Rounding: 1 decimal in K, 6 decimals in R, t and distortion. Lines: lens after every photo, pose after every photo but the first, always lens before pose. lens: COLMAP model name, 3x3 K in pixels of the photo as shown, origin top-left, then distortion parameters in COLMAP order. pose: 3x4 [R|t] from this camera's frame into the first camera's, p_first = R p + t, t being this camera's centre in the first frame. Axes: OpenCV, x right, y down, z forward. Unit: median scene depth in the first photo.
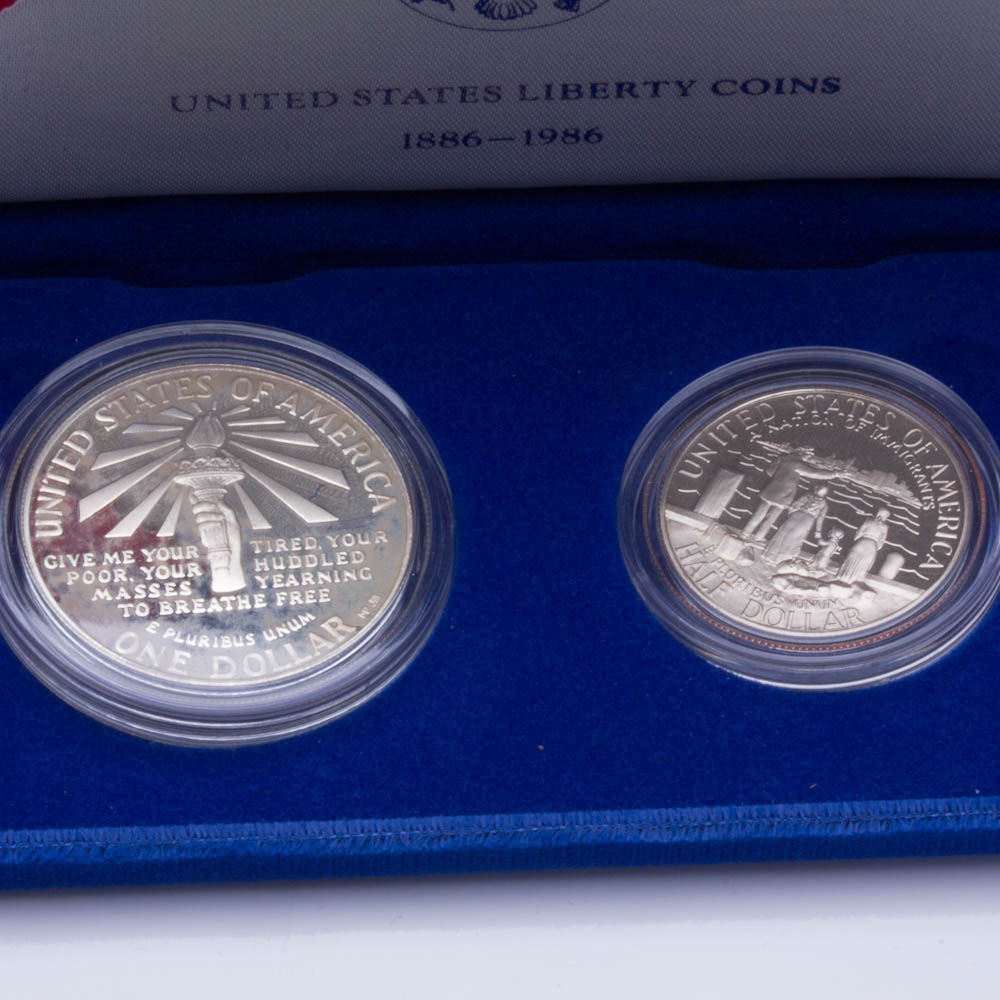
lens RADIAL K [[5511.3, 0, 500.7], [0, 5511.3, 500.4], [0, 0, 1]] dist [-0.154645, 0.000000]
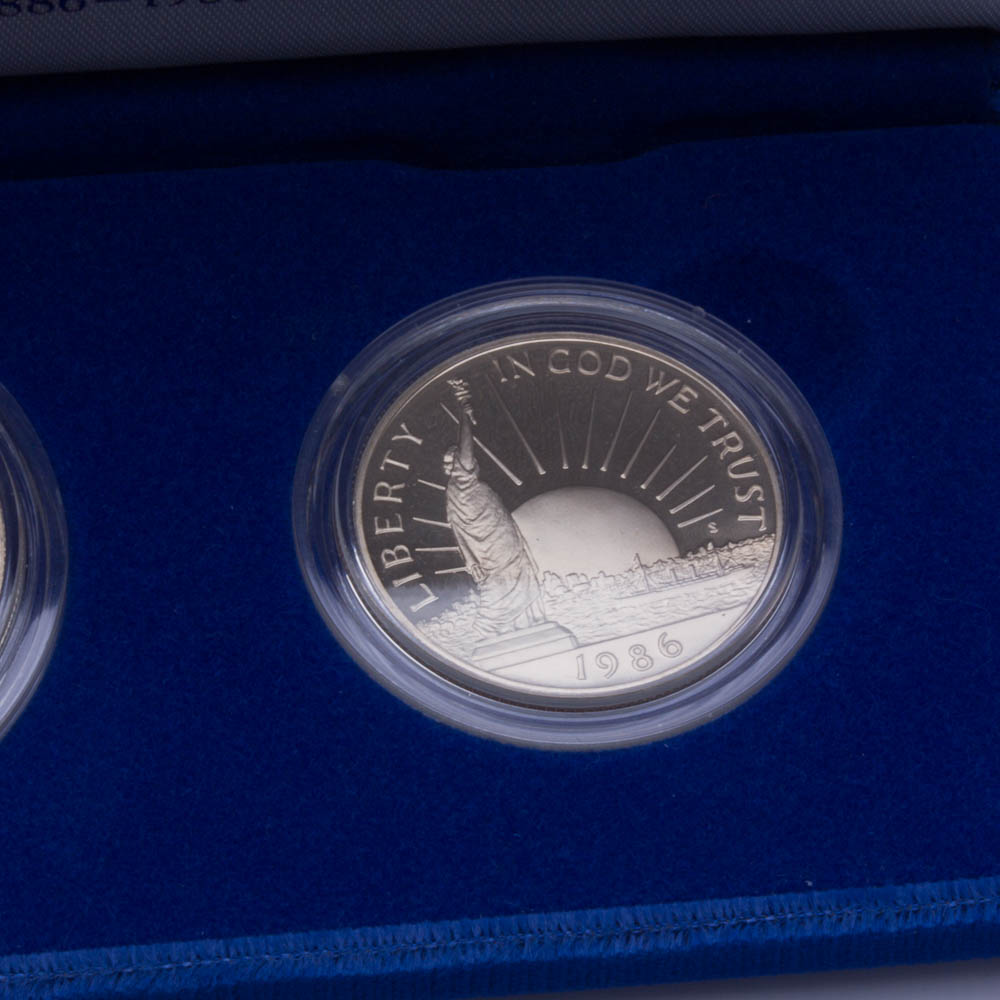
lens RADIAL K [[5511.3, 0, 500.3], [0, 5511.3, 498.6], [0, 0, 1]] dist [-0.154645, 0.000000]
pose [[0.998477, -0.039042, 0.038972, 0.021028], [0.038884, 0.999232, 0.004813, -0.001872], [-0.039130, -0.003290, 0.999229, 0.291038]]
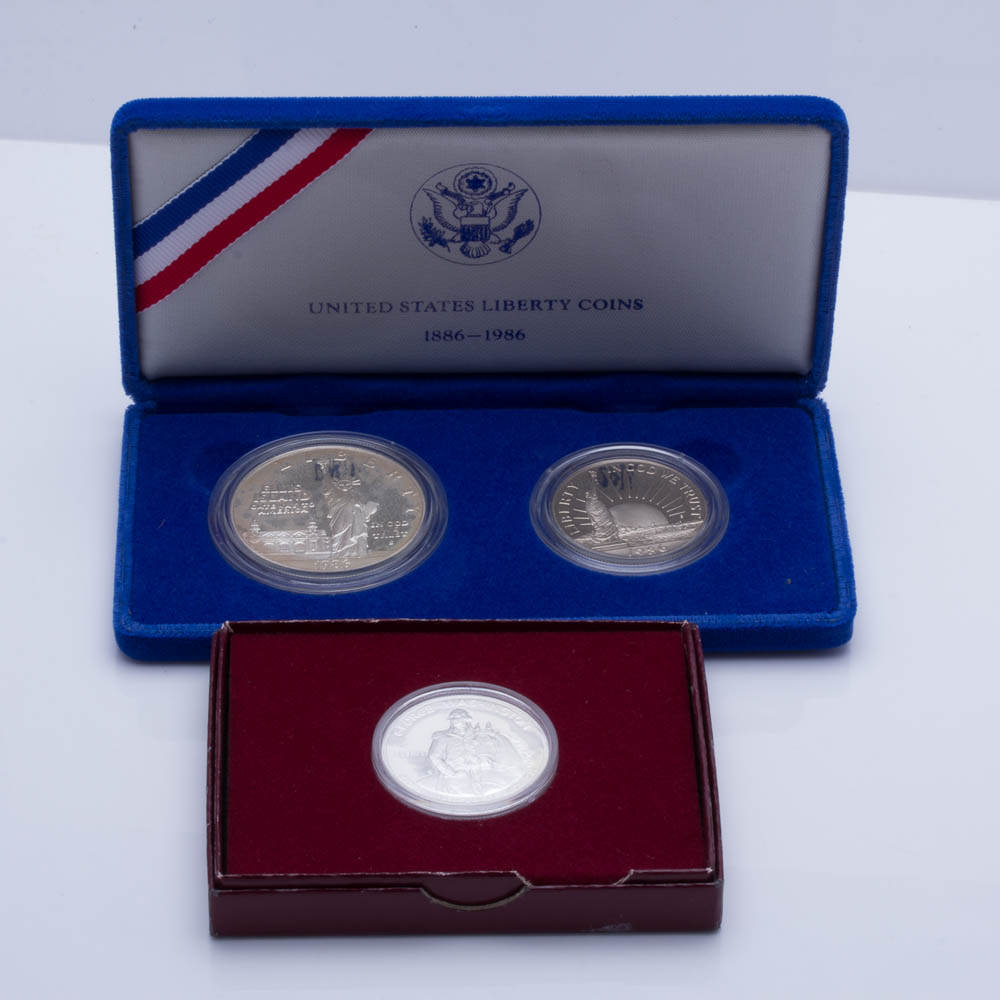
lens RADIAL K [[5511.3, 0, 499.5], [0, 5511.3, 500.0], [0, 0, 1]] dist [-0.154645, 0.000000]
pose [[0.999700, 0.004726, -0.024050, 0.060076], [-0.012626, 0.940329, -0.340033, 0.698137], [0.021008, 0.340234, 0.940106, -0.894491]]
